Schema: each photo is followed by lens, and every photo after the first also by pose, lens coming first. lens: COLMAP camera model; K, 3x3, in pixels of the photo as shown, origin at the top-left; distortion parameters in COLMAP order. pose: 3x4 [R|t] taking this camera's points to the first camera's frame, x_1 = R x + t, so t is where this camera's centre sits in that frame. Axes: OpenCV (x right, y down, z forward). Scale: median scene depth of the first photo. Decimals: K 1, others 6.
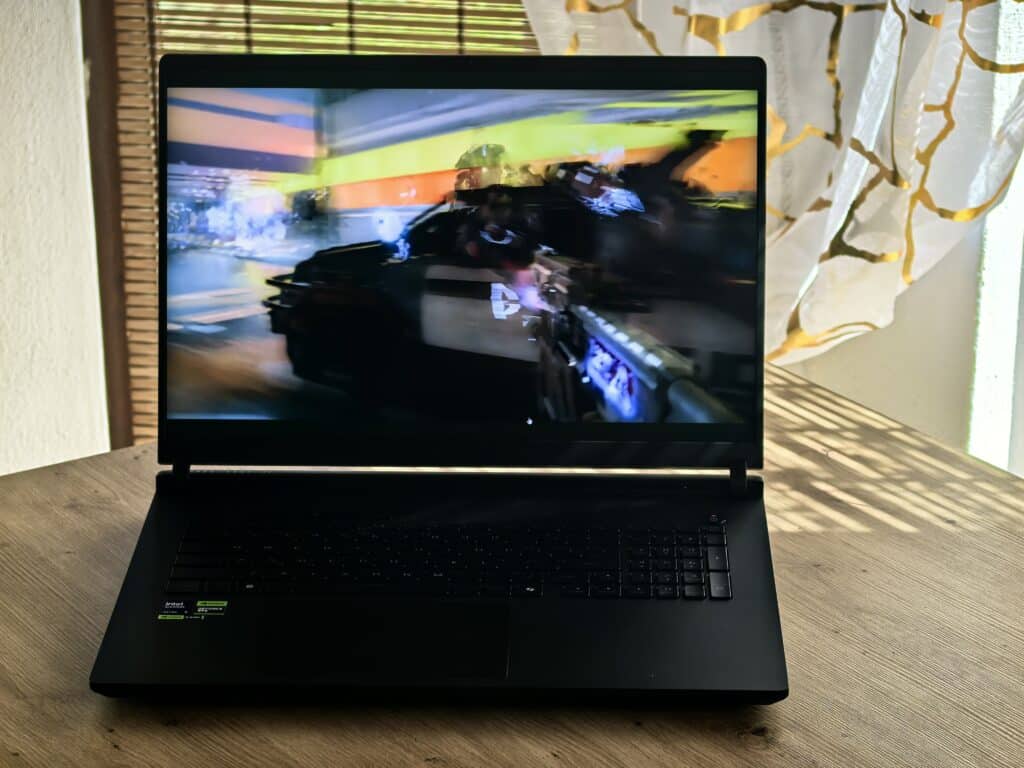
lens RADIAL K [[2961.2, 0, 511.5], [0, 2961.2, 386.9], [0, 0, 1]] dist [-0.054461, 0.000000]
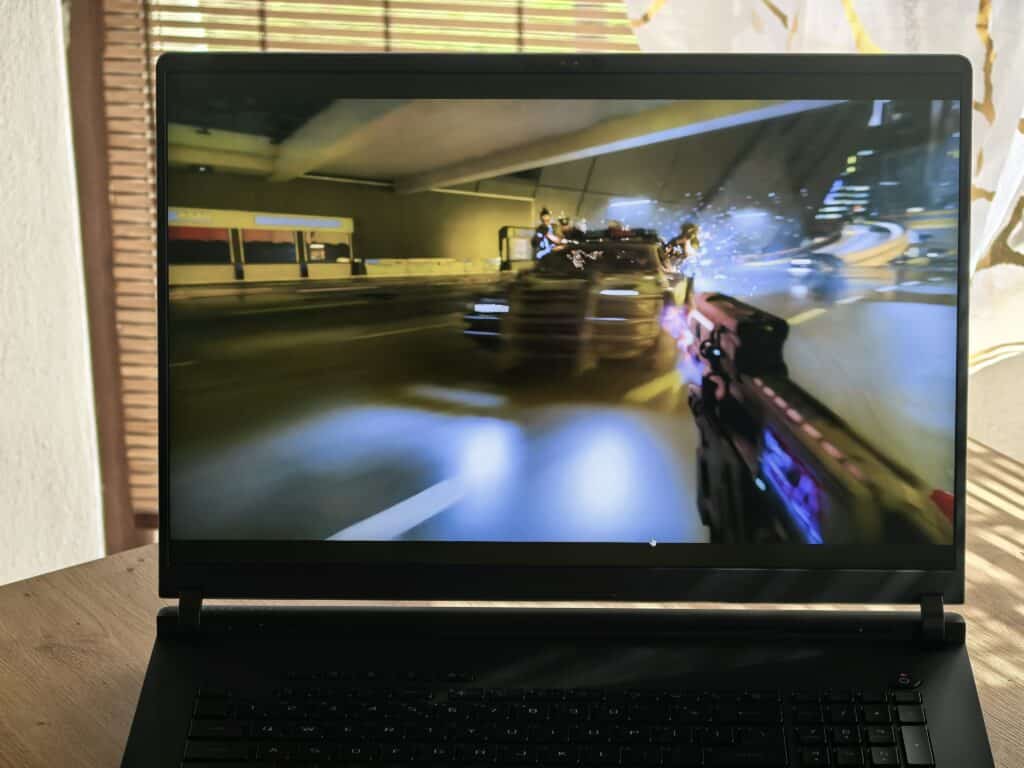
lens RADIAL K [[2961.2, 0, 510.9], [0, 2961.2, 385.3], [0, 0, 1]] dist [-0.054461, 0.000000]
pose [[0.999993, -0.002887, 0.002404, -0.021165], [0.002768, 0.998853, 0.047805, -0.042794], [-0.002539, -0.047798, 0.998854, 0.167055]]
